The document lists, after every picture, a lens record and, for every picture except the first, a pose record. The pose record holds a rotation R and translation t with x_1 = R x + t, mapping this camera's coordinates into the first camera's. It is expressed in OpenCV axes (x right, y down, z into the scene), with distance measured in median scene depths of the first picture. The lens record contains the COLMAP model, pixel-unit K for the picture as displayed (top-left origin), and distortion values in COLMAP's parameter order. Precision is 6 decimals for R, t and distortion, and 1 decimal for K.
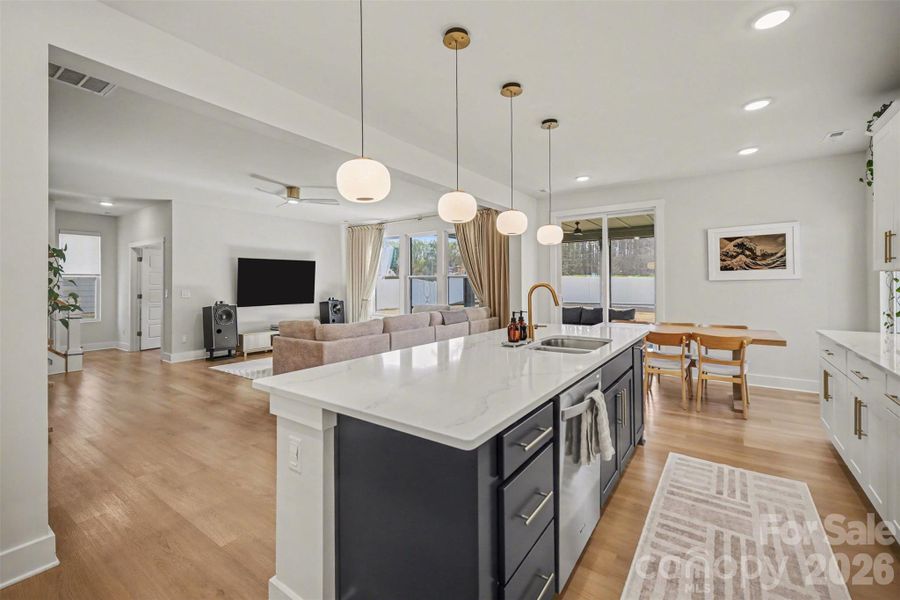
lens RADIAL K [[388.1, 0, 458.6], [0, 388.1, 282.9], [0, 0, 1]] dist [0.003724, 0.000194]
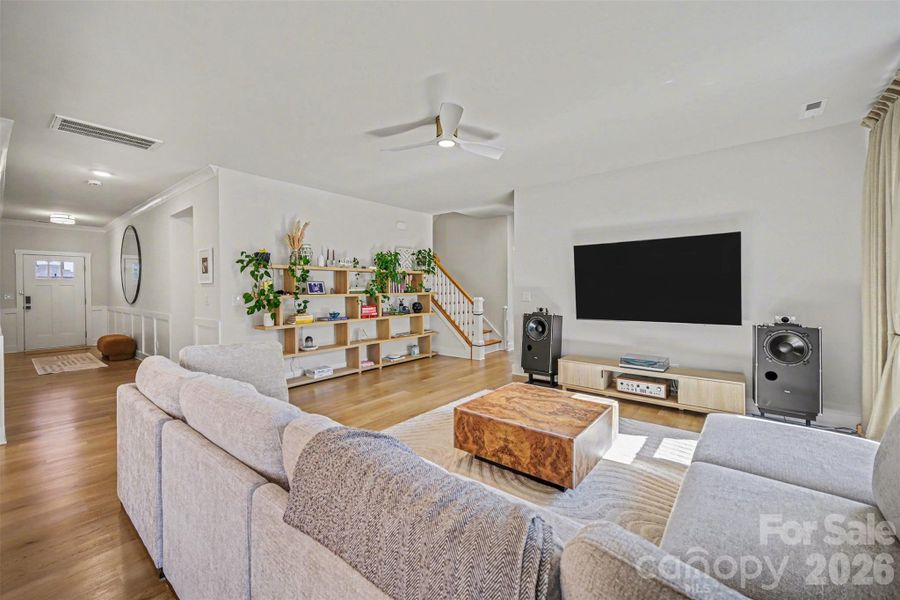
lens RADIAL K [[362.9, 0, 449.2], [0, 362.9, 292.7], [0, 0, 1]] dist [0.000321, 0.000009]
pose [[-0.091496, 0.023457, -0.995529, 0.090297], [0.012425, 0.999672, 0.022413, 0.000201], [0.995728, -0.010319, -0.091757, 0.843741]]
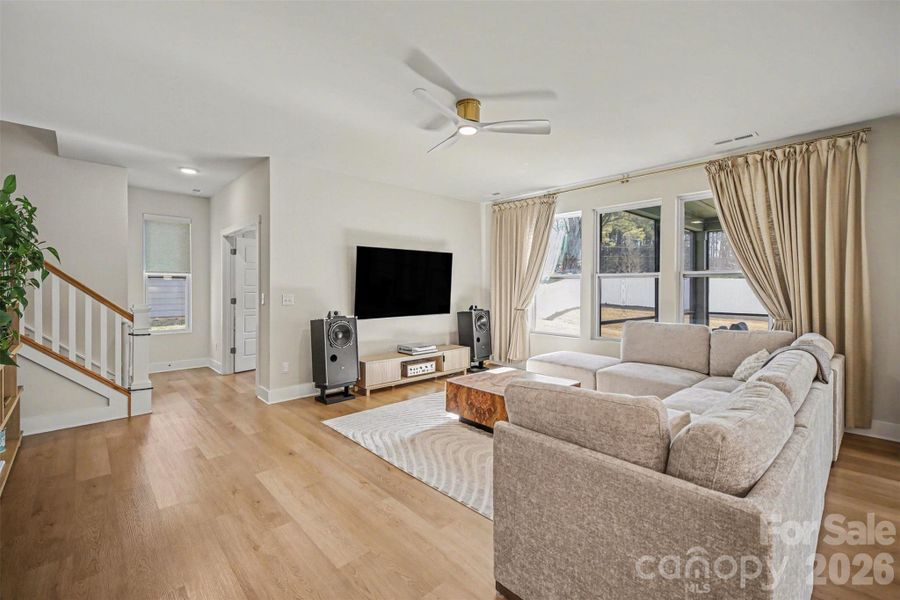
lens RADIAL K [[388.1, 0, 447.2], [0, 388.1, 293.7], [0, 0, 1]] dist [0.003724, 0.000194]
pose [[0.975492, 0.009485, -0.219831, -0.269303], [-0.005601, 0.999817, 0.018282, 0.004221], [0.219965, -0.016602, 0.975367, 0.382852]]
